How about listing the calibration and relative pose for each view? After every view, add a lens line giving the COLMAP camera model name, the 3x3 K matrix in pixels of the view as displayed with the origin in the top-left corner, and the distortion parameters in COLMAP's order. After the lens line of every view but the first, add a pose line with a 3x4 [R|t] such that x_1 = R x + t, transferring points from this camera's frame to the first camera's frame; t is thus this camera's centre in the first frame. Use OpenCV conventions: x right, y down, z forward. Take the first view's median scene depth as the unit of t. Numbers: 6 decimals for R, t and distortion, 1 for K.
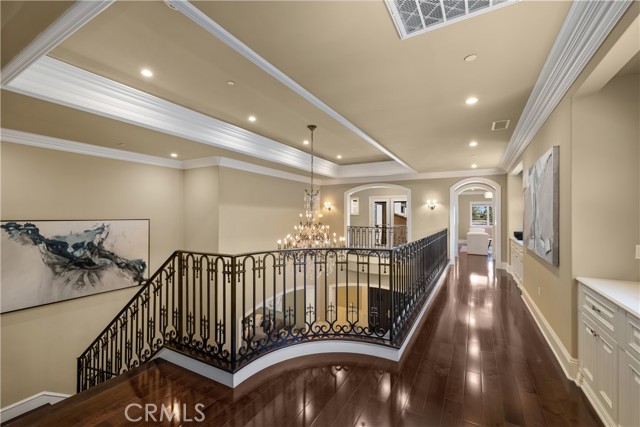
lens RADIAL K [[269.6, 0, 322.3], [0, 269.6, 210.5], [0, 0, 1]] dist [0.004098, 0.000089]
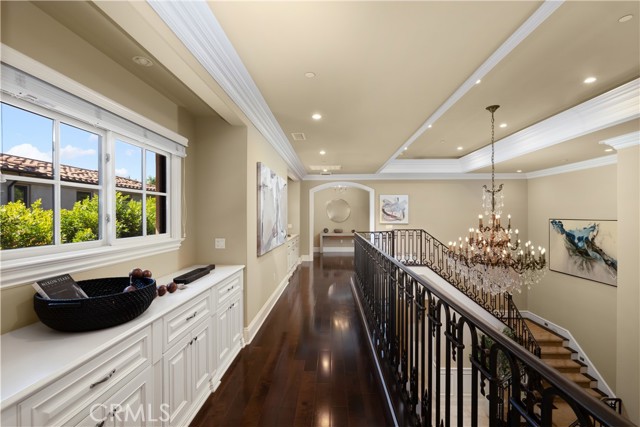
lens RADIAL K [[278.9, 0, 320.3], [0, 278.9, 217.0], [0, 0, 1]] dist [-0.004528, -0.000094]
pose [[-0.899428, 0.002057, -0.437064, 0.811620], [0.009988, 0.999825, -0.015847, 0.029711], [0.436954, -0.018619, -0.899291, 1.582672]]
